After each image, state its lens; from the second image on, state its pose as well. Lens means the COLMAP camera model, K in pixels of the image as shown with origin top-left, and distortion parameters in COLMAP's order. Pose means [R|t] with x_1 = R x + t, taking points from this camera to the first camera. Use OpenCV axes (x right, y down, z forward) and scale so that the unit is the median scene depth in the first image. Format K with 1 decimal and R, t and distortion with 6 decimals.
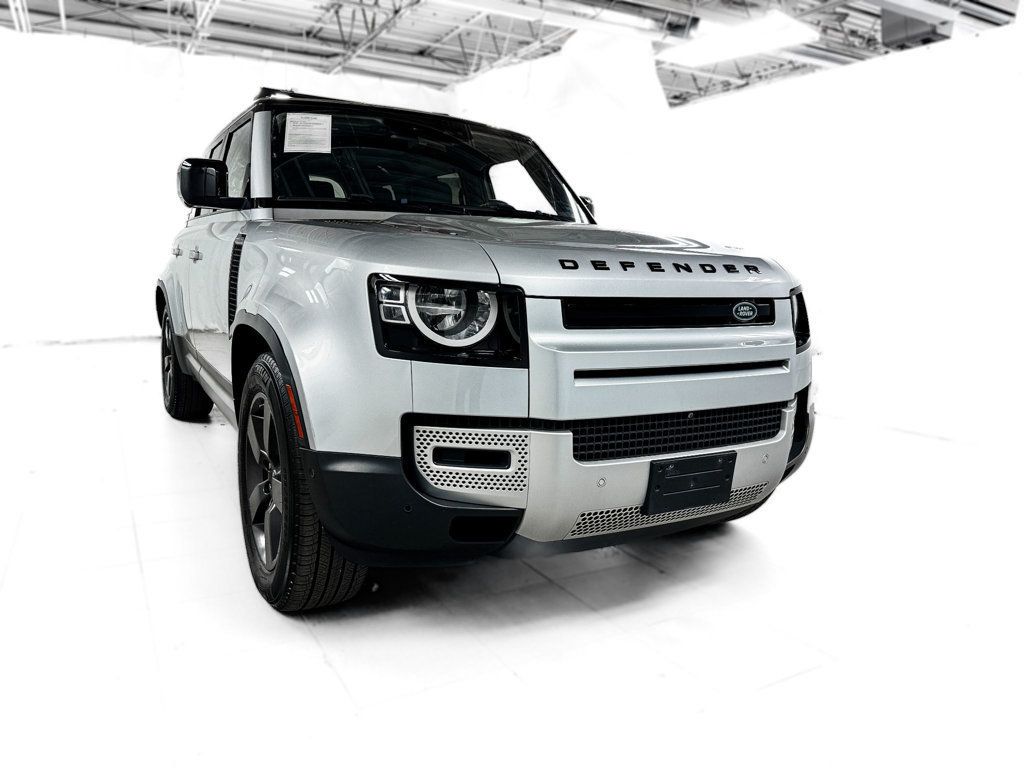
lens RADIAL K [[744.2, 0, 512.0], [0, 744.2, 384.0], [0, 0, 1]] dist [0.050163, -0.028061]
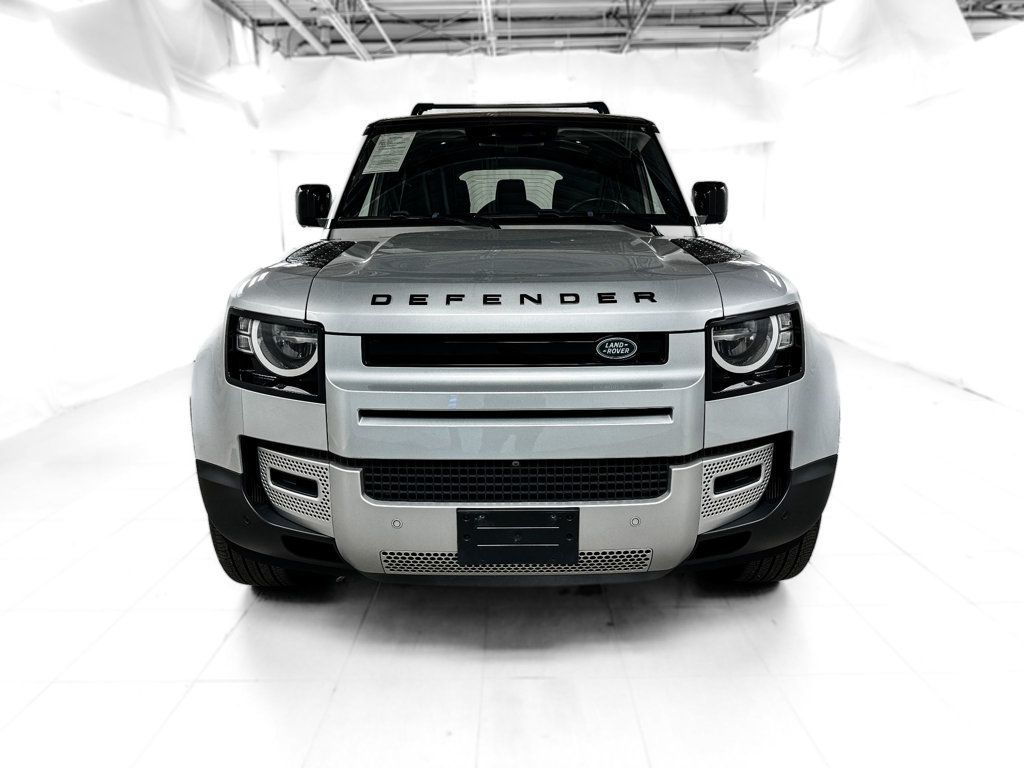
lens RADIAL K [[755.3, 0, 512.0], [0, 755.3, 384.0], [0, 0, 1]] dist [0.035931, -0.010791]
pose [[0.872118, 0.065602, -0.484878, 0.648467], [-0.046126, 0.997581, 0.052005, -0.098437], [0.487117, -0.022989, 0.873034, 0.188136]]
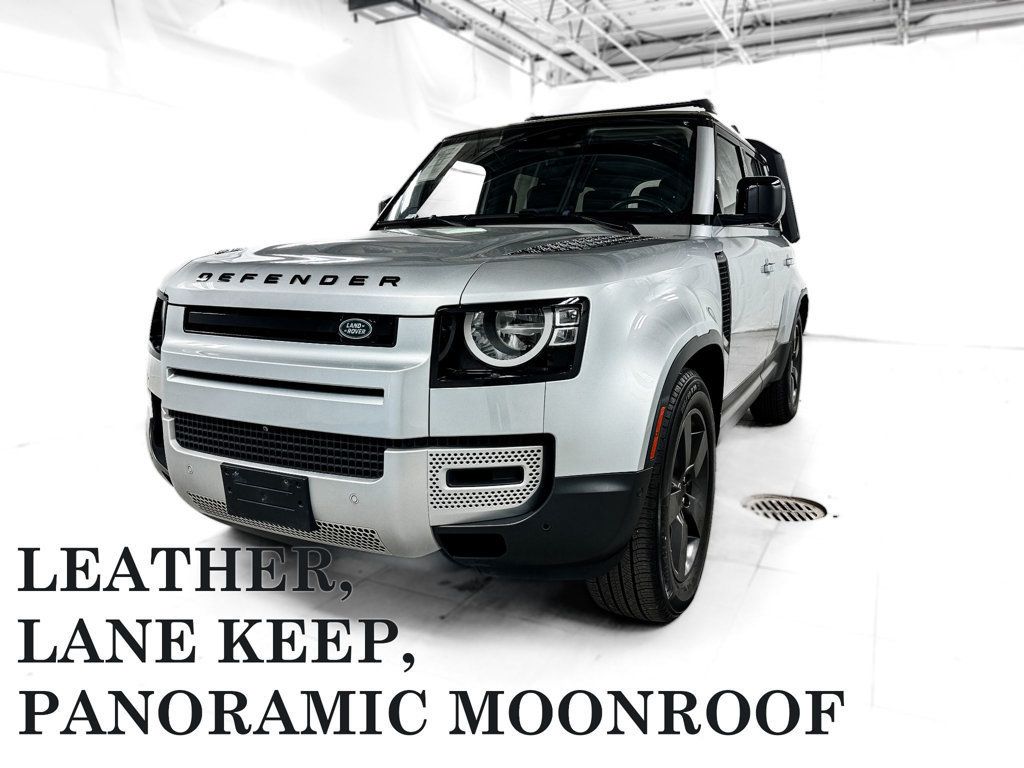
lens RADIAL K [[744.2, 0, 512.0], [0, 744.2, 384.0], [0, 0, 1]] dist [0.050163, -0.028061]
pose [[0.561854, 0.116987, -0.818923, 1.180185], [-0.114832, 0.991395, 0.062841, -0.112107], [0.819228, 0.058731, 0.570453, 0.670261]]
